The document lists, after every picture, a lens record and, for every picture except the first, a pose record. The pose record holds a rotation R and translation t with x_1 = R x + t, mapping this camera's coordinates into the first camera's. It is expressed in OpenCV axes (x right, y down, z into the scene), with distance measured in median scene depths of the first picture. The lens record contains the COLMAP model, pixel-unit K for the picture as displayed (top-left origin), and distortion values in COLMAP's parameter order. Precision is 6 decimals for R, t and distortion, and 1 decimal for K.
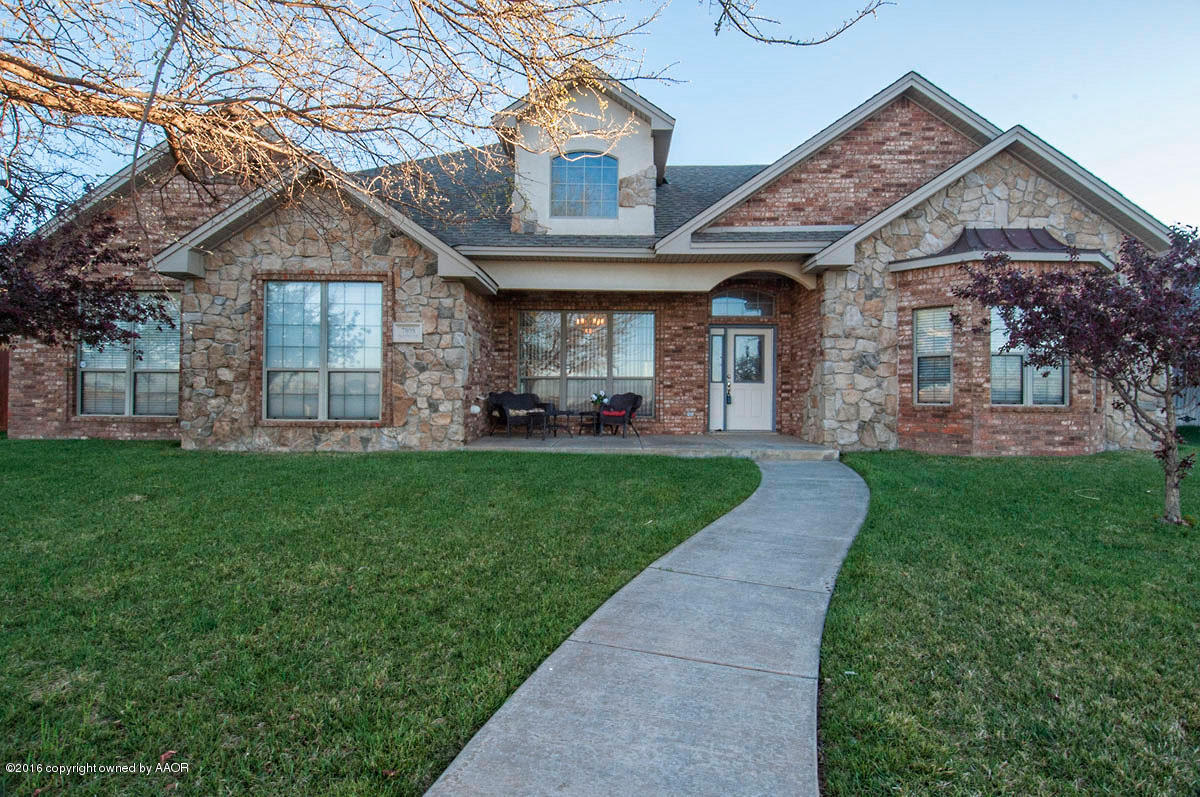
lens RADIAL K [[634.8, 0, 605.6], [0, 634.8, 383.2], [0, 0, 1]] dist [0.049579, -0.055269]
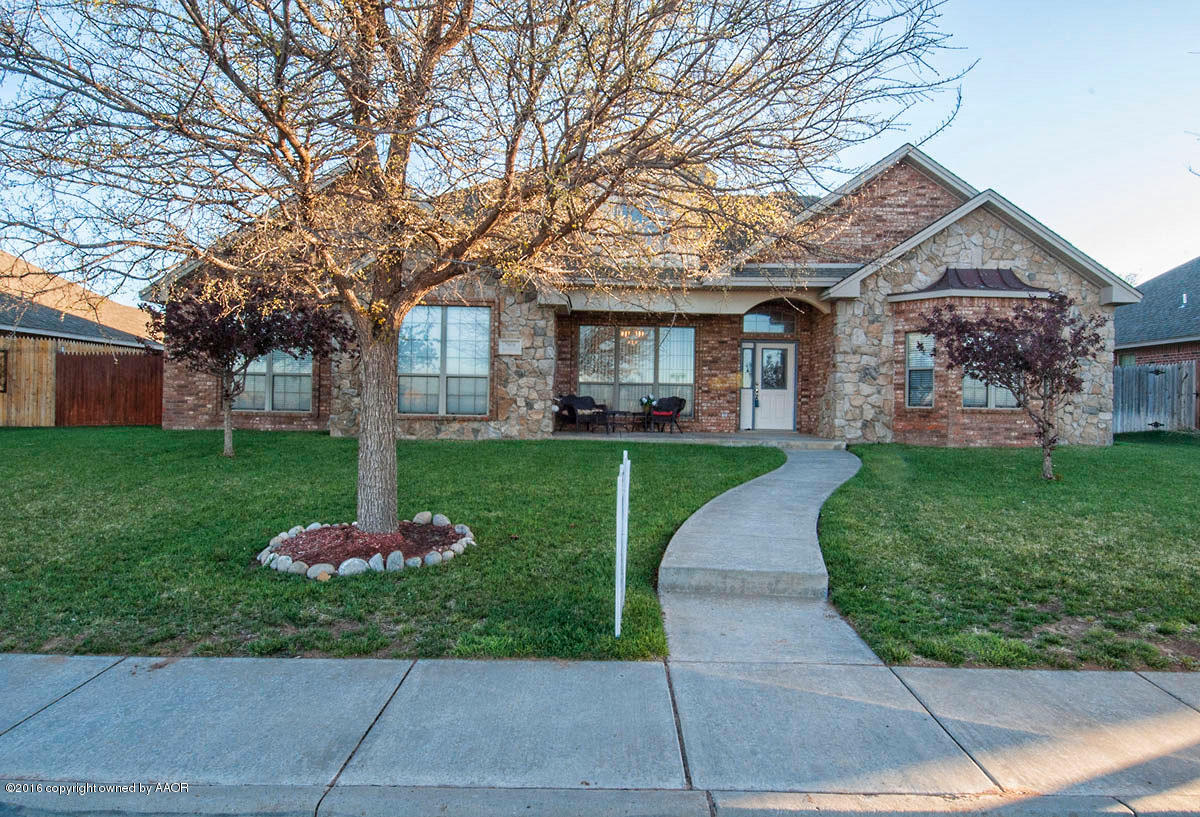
lens RADIAL K [[757.4, 0, 600.5], [0, 757.4, 395.4], [0, 0, 1]] dist [0.024271, -0.000118]
pose [[0.999858, 0.009695, 0.013784, -0.141725], [-0.009799, 0.999924, 0.007455, 0.004505], [-0.013711, -0.007589, 0.999877, -0.491386]]
